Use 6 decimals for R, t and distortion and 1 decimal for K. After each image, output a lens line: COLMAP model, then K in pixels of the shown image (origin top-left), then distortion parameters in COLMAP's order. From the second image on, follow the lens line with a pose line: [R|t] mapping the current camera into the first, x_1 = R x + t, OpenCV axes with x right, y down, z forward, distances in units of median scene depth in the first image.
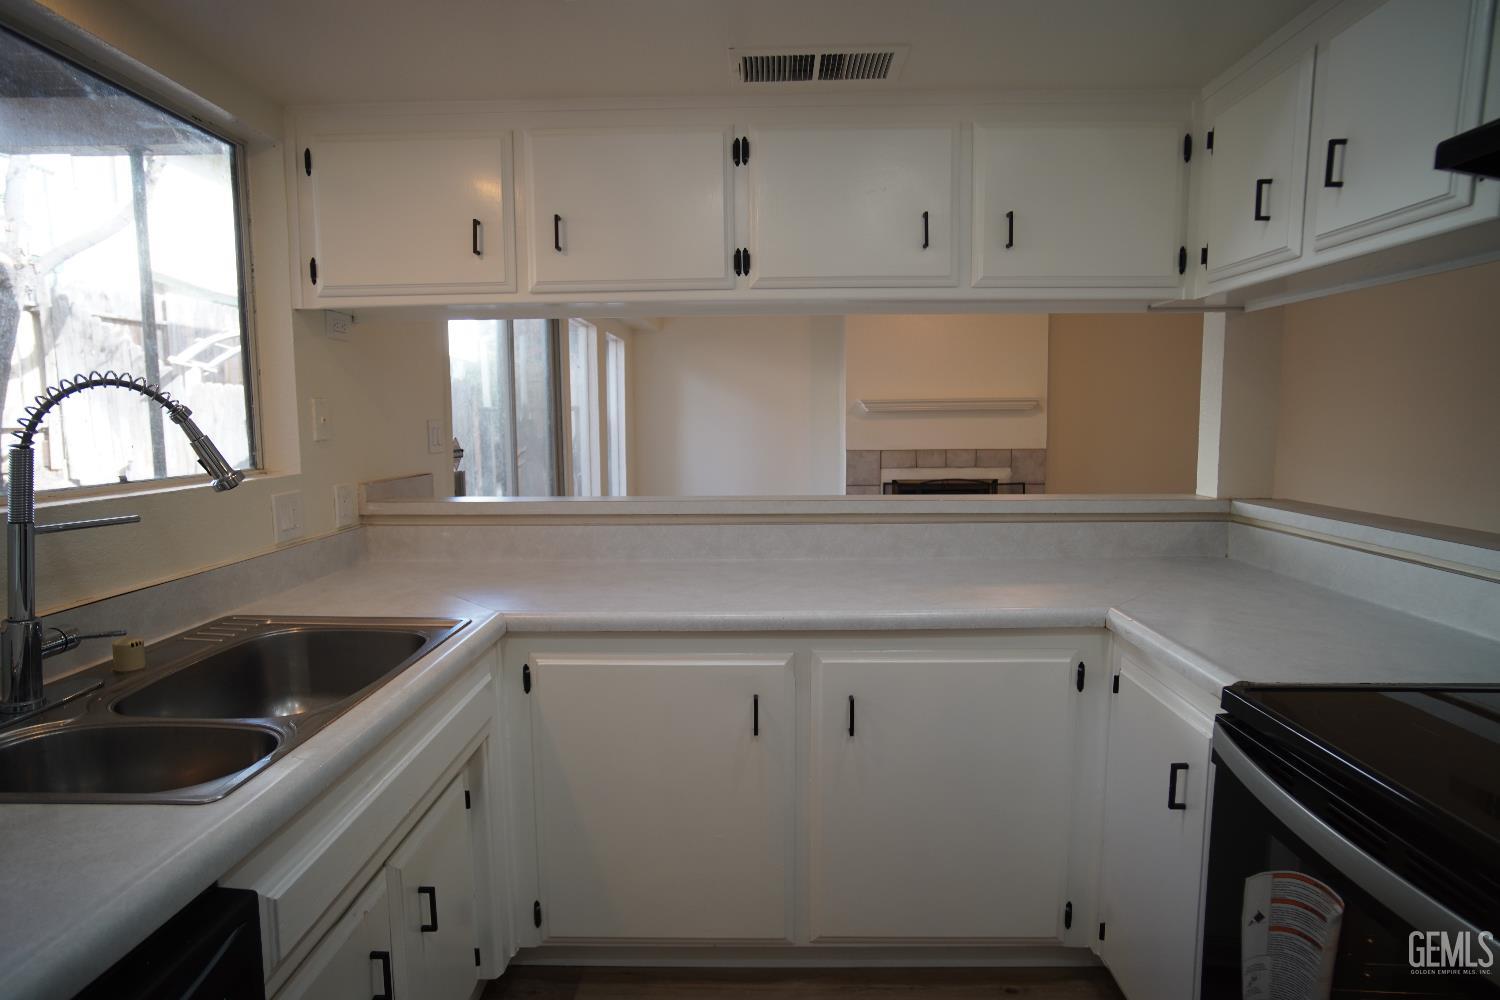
lens RADIAL K [[804.9, 0, 747.3], [0, 804.9, 499.2], [0, 0, 1]] dist [-0.051505, 0.033553]
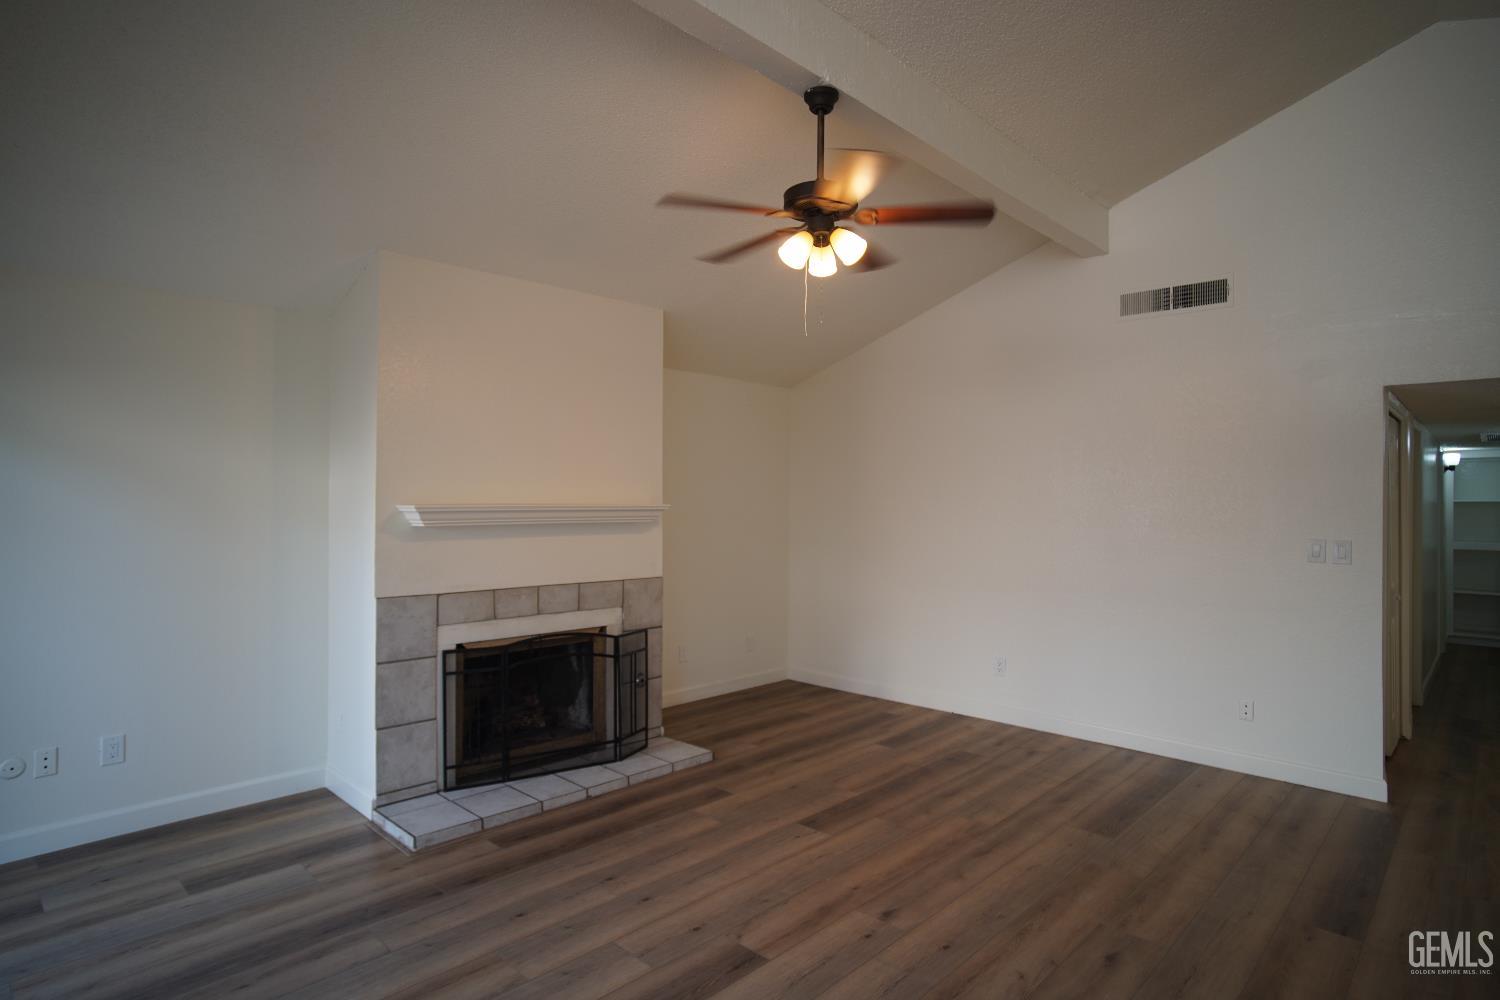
lens RADIAL K [[804.9, 0, 748.2], [0, 804.9, 491.0], [0, 0, 1]] dist [-0.051505, 0.033553]
pose [[0.677128, 0.026878, 0.735374, -0.103296], [0.065487, 0.993167, -0.096600, -0.064443], [-0.732946, 0.113569, 0.670740, 0.450910]]
